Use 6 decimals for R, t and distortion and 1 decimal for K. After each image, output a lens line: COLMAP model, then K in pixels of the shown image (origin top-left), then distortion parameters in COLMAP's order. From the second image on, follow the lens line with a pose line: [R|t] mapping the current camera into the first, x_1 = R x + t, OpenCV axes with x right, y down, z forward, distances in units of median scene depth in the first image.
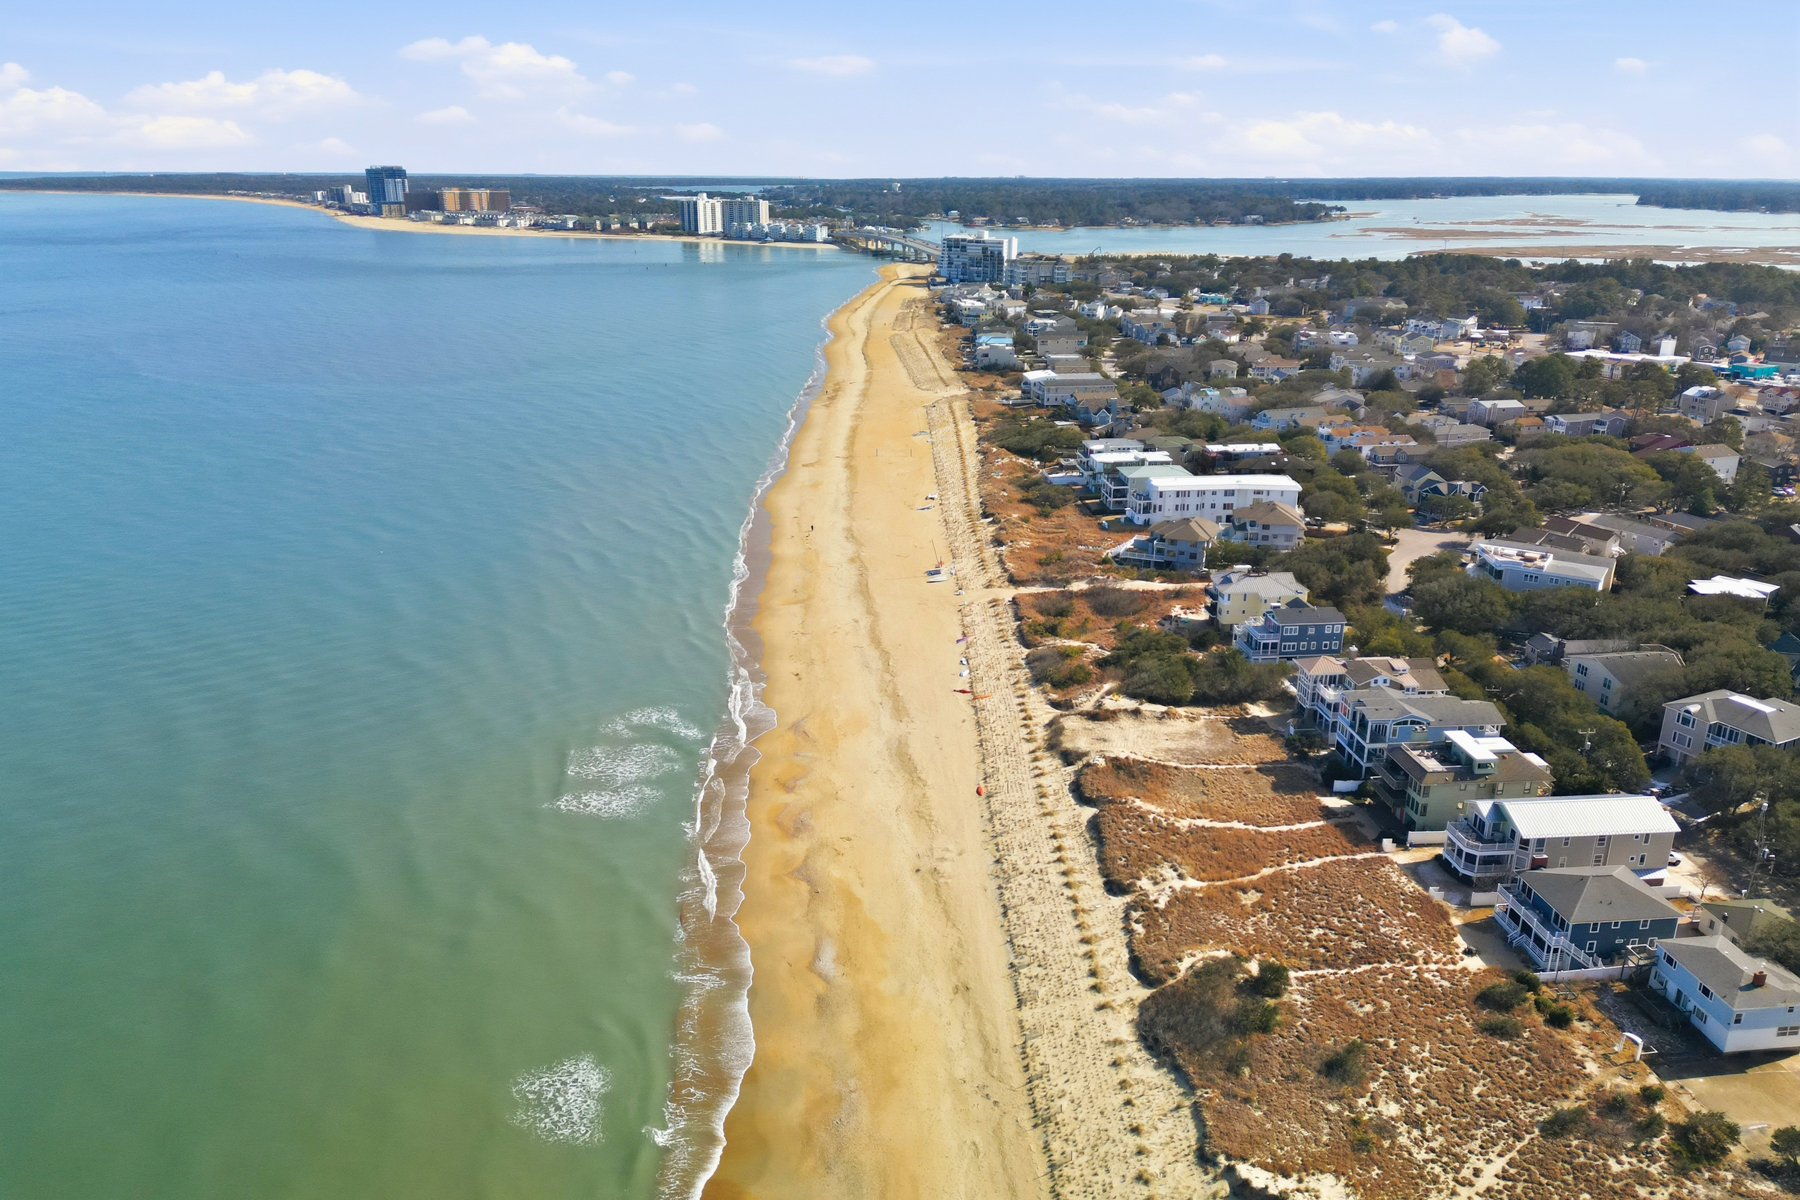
lens RADIAL K [[1270.4, 0, 900.0], [0, 1270.4, 600.0], [0, 0, 1]] dist [0.097418, -0.161158]
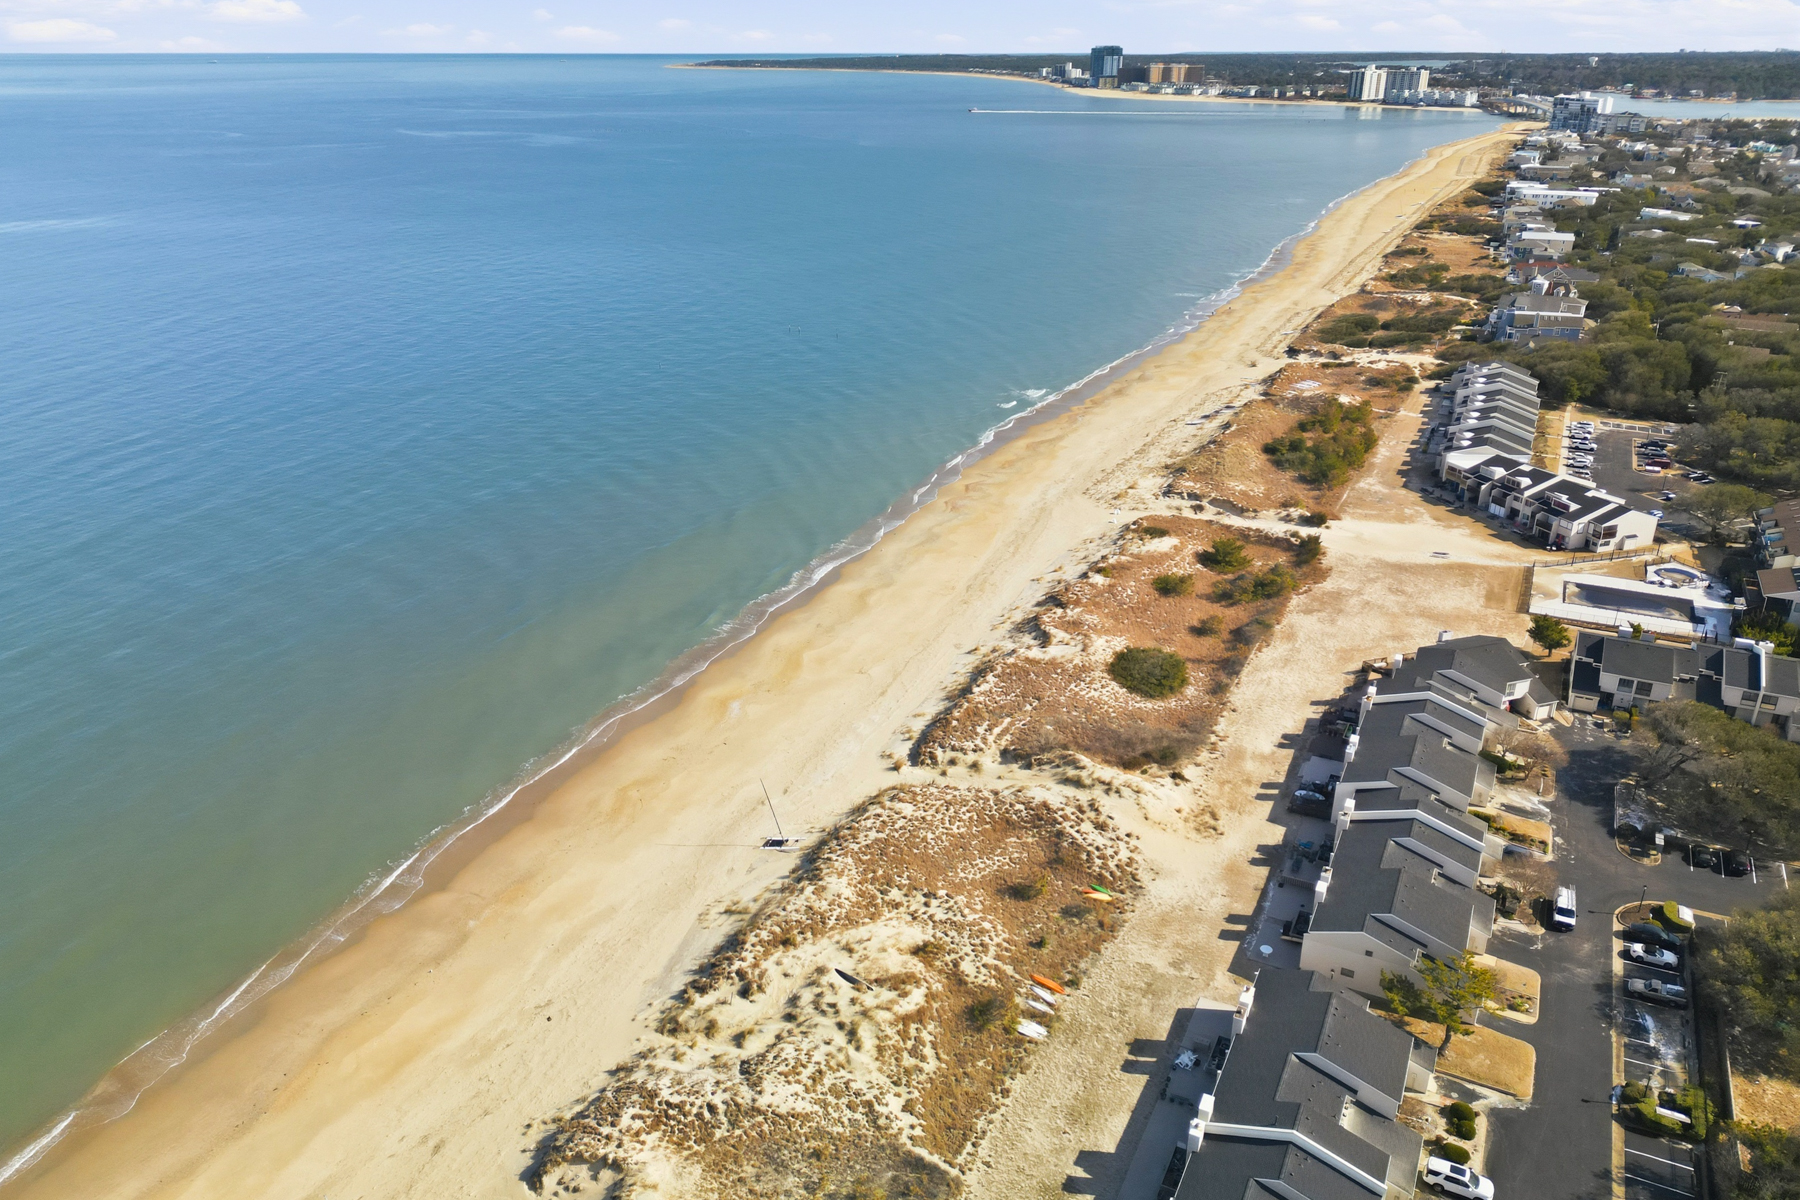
lens RADIAL K [[1278.7, 0, 900.0], [0, 1278.7, 600.0], [0, 0, 1]] dist [0.047665, -0.070997]
pose [[0.884287, 0.177970, -0.431698, 0.052244], [-0.141595, 0.983189, 0.115282, 0.076194], [0.444958, -0.040816, 0.894621, -0.226372]]
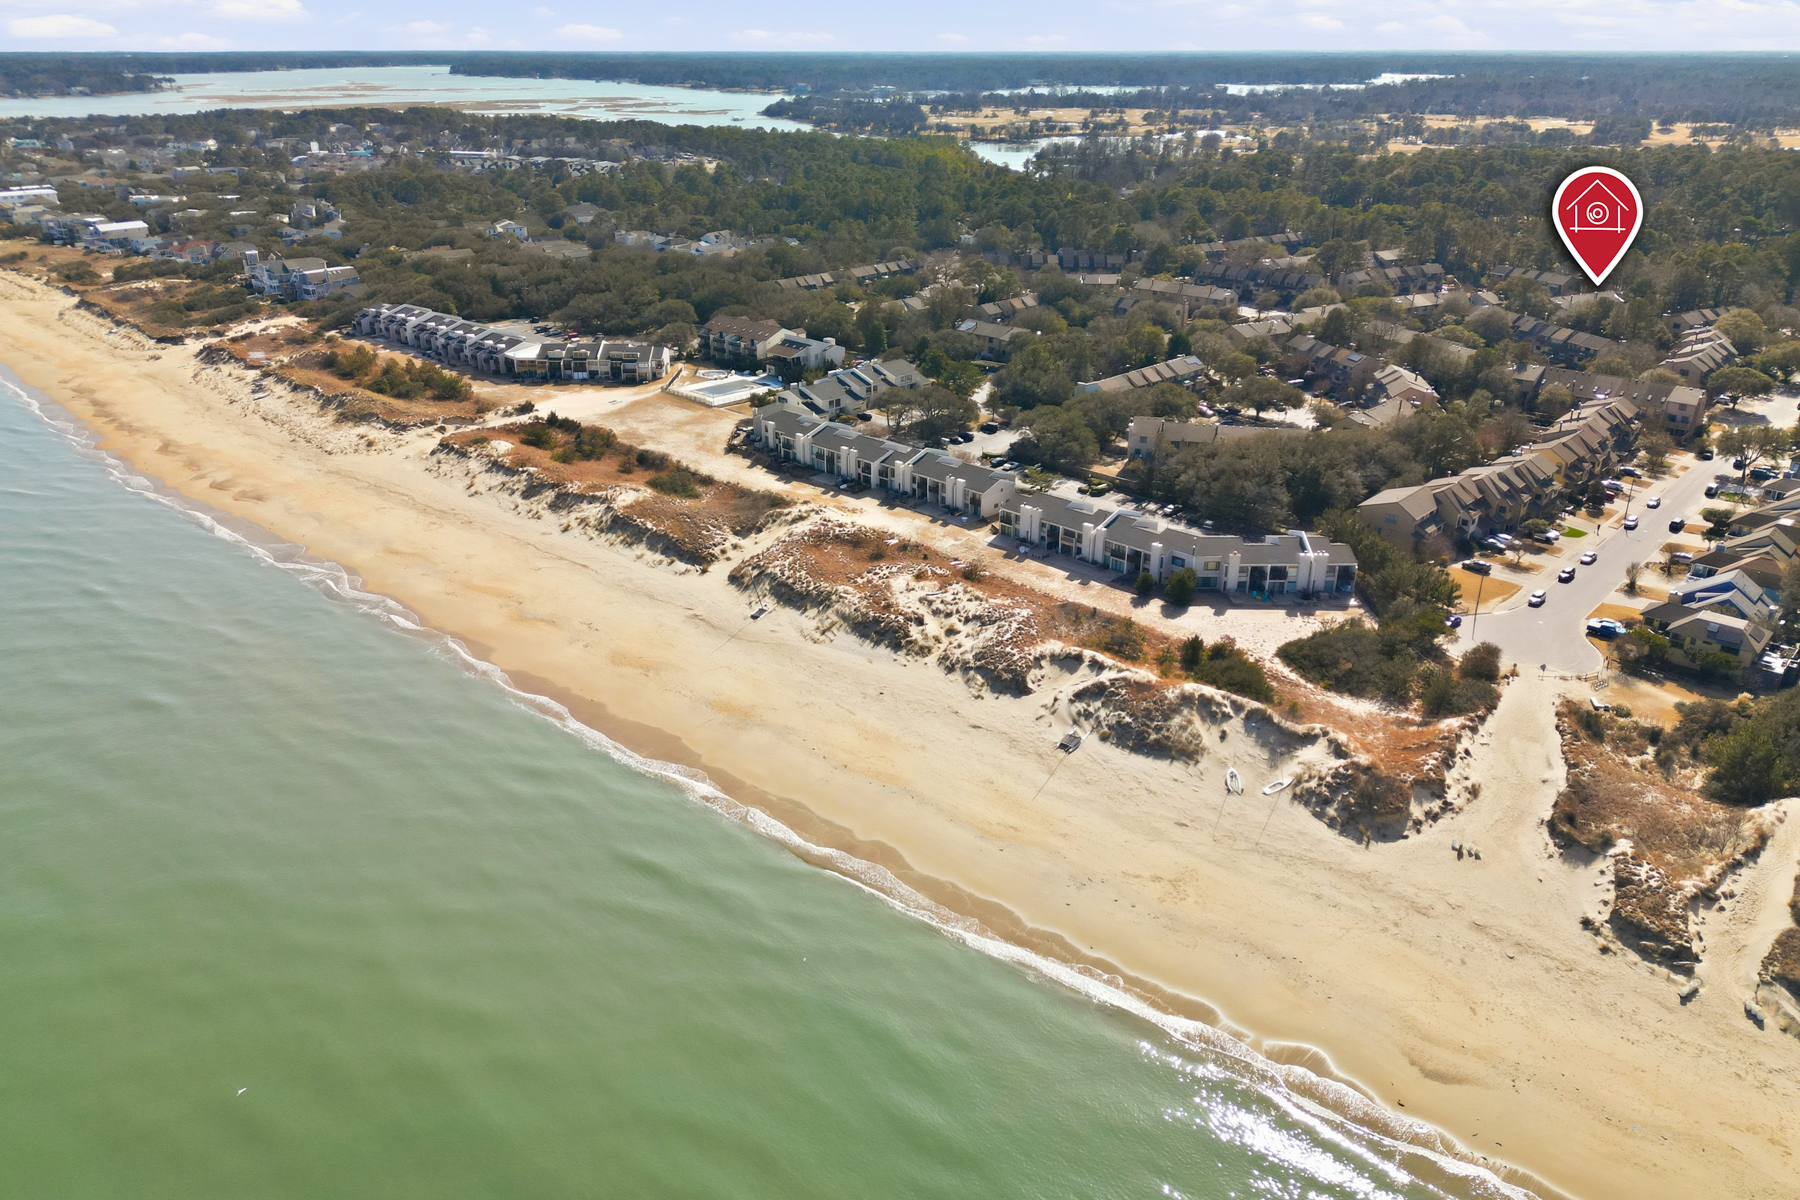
lens RADIAL K [[1278.7, 0, 900.0], [0, 1278.7, 600.0], [0, 0, 1]] dist [0.047665, -0.070997]
pose [[0.712466, -0.271771, 0.646941, -0.043010], [0.215263, 0.962150, 0.167119, 0.083408], [-0.667872, 0.020196, 0.744002, -0.250284]]
